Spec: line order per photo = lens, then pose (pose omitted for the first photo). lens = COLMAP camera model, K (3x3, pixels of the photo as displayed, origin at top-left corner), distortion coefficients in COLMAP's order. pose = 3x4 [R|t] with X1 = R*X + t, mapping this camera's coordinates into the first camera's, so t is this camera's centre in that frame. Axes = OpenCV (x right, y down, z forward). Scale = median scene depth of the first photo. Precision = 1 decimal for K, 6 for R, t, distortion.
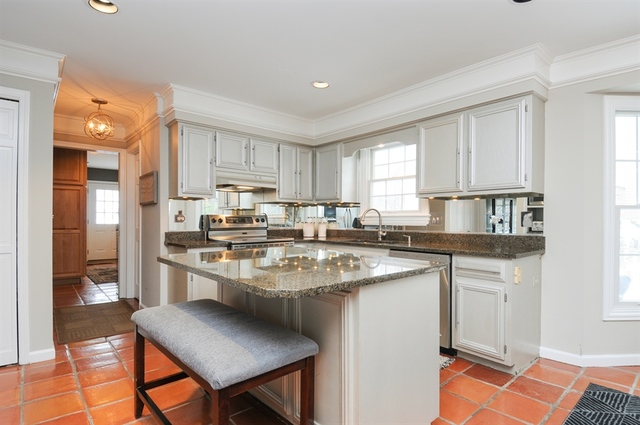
lens RADIAL K [[335.1, 0, 325.8], [0, 335.1, 219.2], [0, 0, 1]] dist [0.000770, -0.020644]
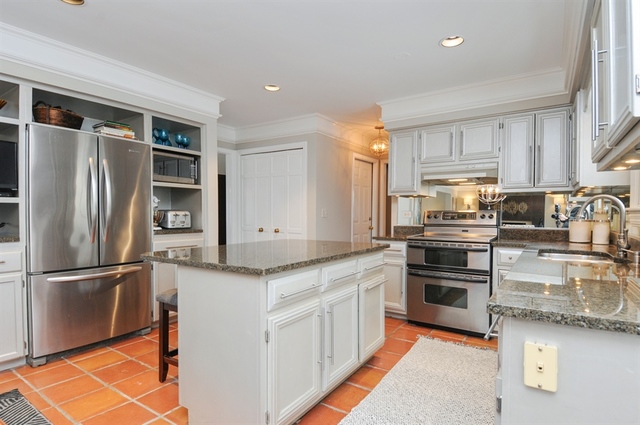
lens RADIAL K [[335.1, 0, 325.8], [0, 335.1, 219.2], [0, 0, 1]] dist [0.000770, -0.020644]
pose [[0.243833, 0.011066, -0.969754, 0.547062], [-0.002205, 0.999939, 0.010856, 0.002386], [0.969815, -0.000509, 0.243843, 0.430203]]
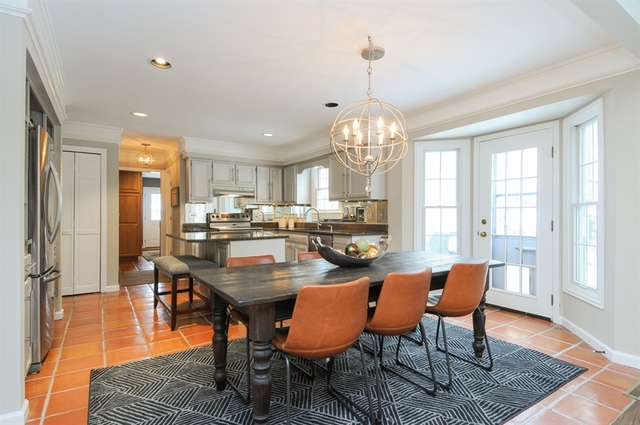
lens RADIAL K [[338.9, 0, 338.6], [0, 338.9, 213.4], [0, 0, 1]] dist [0.000639, 0.000037]
pose [[0.993480, -0.006683, -0.113808, 0.429033], [0.005780, 0.999949, -0.008260, 0.006439], [0.113857, 0.007548, 0.993468, -0.520107]]
